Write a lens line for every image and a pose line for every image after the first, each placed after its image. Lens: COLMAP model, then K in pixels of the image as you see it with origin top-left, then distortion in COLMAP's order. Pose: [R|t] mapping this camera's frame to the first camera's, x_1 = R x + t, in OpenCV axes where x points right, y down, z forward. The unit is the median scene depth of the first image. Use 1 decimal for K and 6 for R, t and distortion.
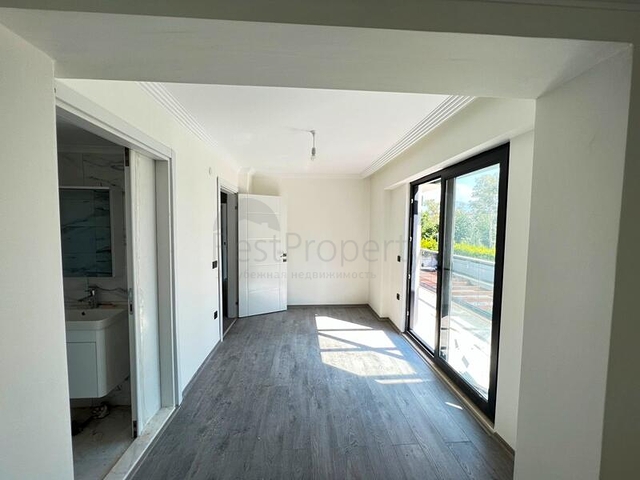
lens RADIAL K [[255.5, 0, 317.5], [0, 255.5, 239.3], [0, 0, 1]] dist [-0.001771, 0.000356]
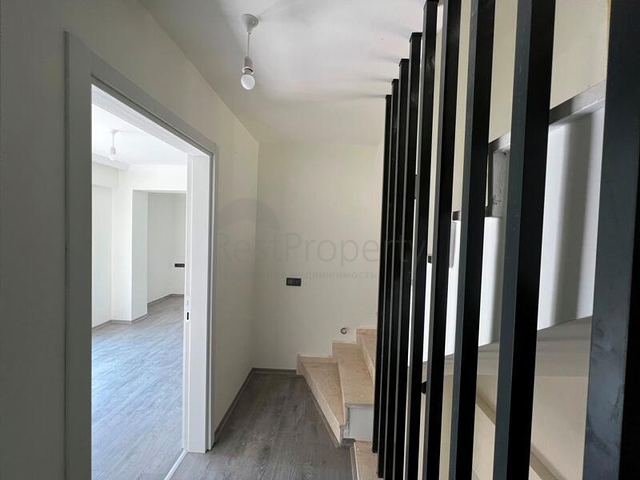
lens RADIAL K [[253.6, 0, 318.8], [0, 253.6, 241.1], [0, 0, 1]] dist [0.001524, 0.000152]
pose [[-0.994634, -0.041080, 0.094952, -0.998043], [-0.032677, 0.995547, 0.088417, -0.130929], [-0.098161, 0.084840, -0.991548, 2.121372]]
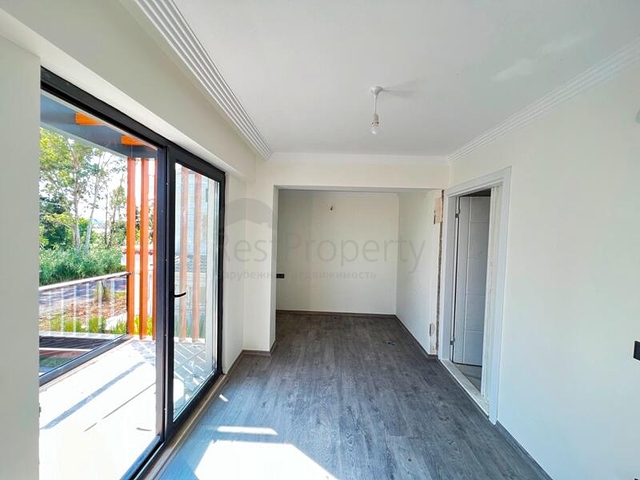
lens RADIAL K [[255.5, 0, 320.2], [0, 255.5, 239.3], [0, 0, 1]] dist [-0.001771, 0.000356]
pose [[-0.995313, -0.040918, 0.087624, 0.059467], [-0.033841, 0.996158, 0.080774, -0.108555], [-0.090592, 0.077430, -0.992873, 1.857133]]
